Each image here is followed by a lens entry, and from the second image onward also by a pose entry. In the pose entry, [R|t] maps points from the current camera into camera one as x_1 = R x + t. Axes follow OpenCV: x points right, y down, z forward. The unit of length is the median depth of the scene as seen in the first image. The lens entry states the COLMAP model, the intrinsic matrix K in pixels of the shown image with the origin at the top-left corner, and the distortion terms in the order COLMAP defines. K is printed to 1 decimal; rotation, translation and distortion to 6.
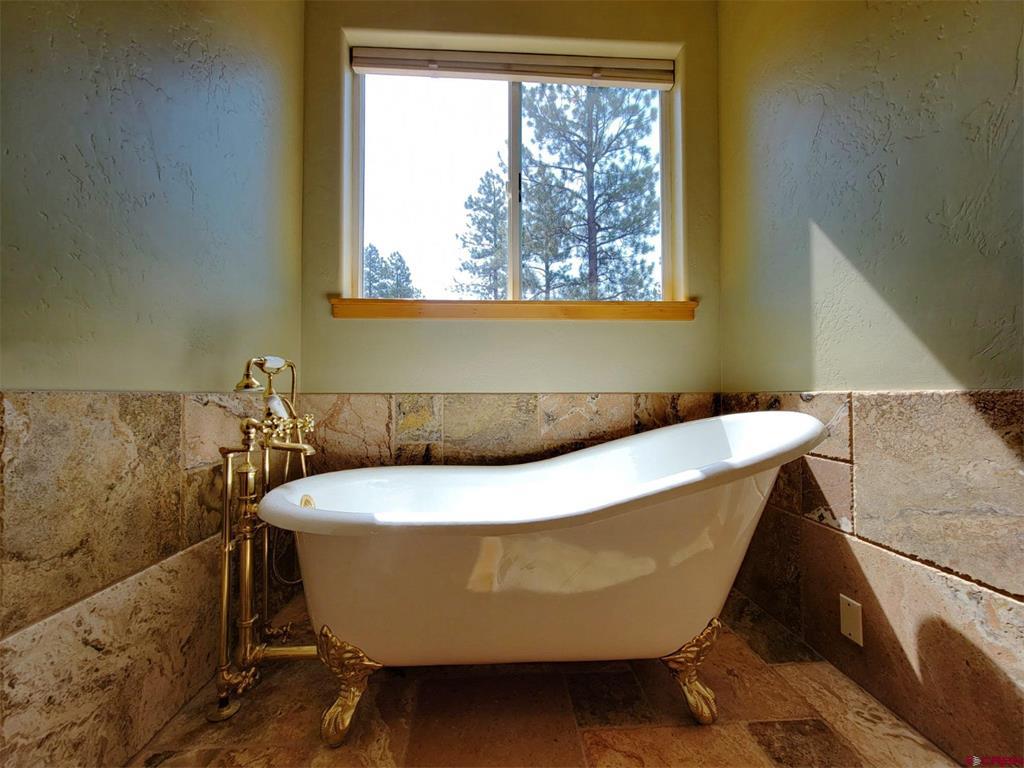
lens RADIAL K [[420.0, 0, 516.1], [0, 420.0, 386.5], [0, 0, 1]] dist [-0.001986, -0.000057]
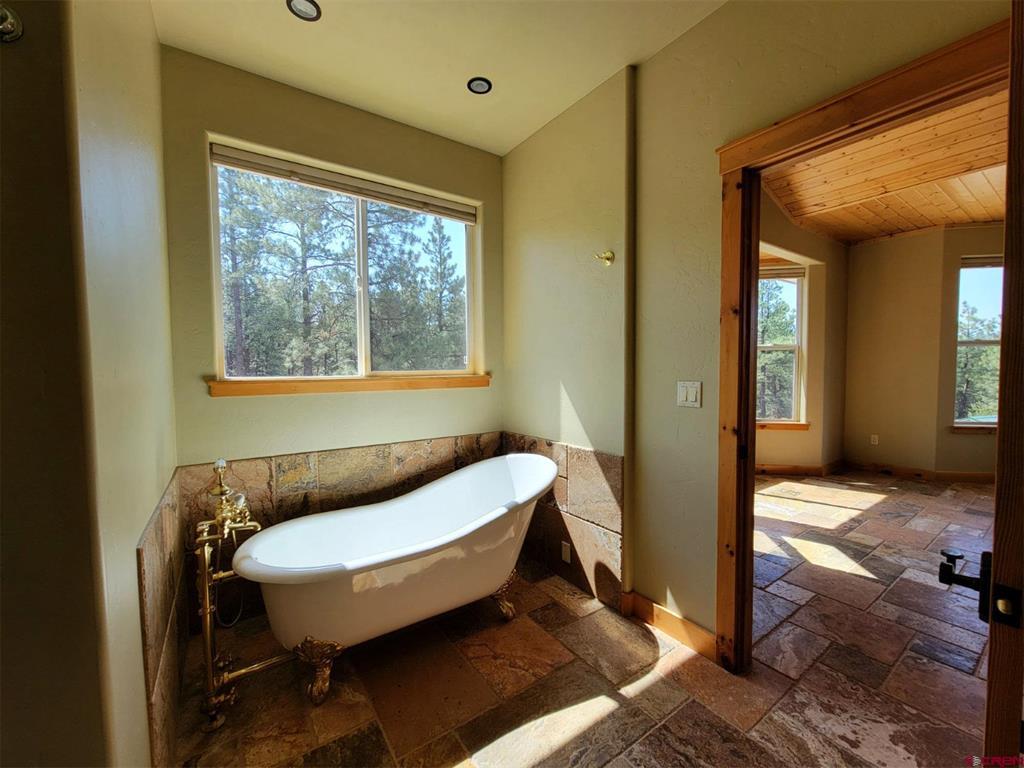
lens RADIAL K [[420.0, 0, 516.1], [0, 420.0, 386.5], [0, 0, 1]] dist [-0.001986, -0.000057]
pose [[0.848230, -0.029934, 0.528781, -0.332403], [-0.005553, 0.997844, 0.065395, -0.271458], [-0.529598, -0.058406, 0.846235, -0.397989]]
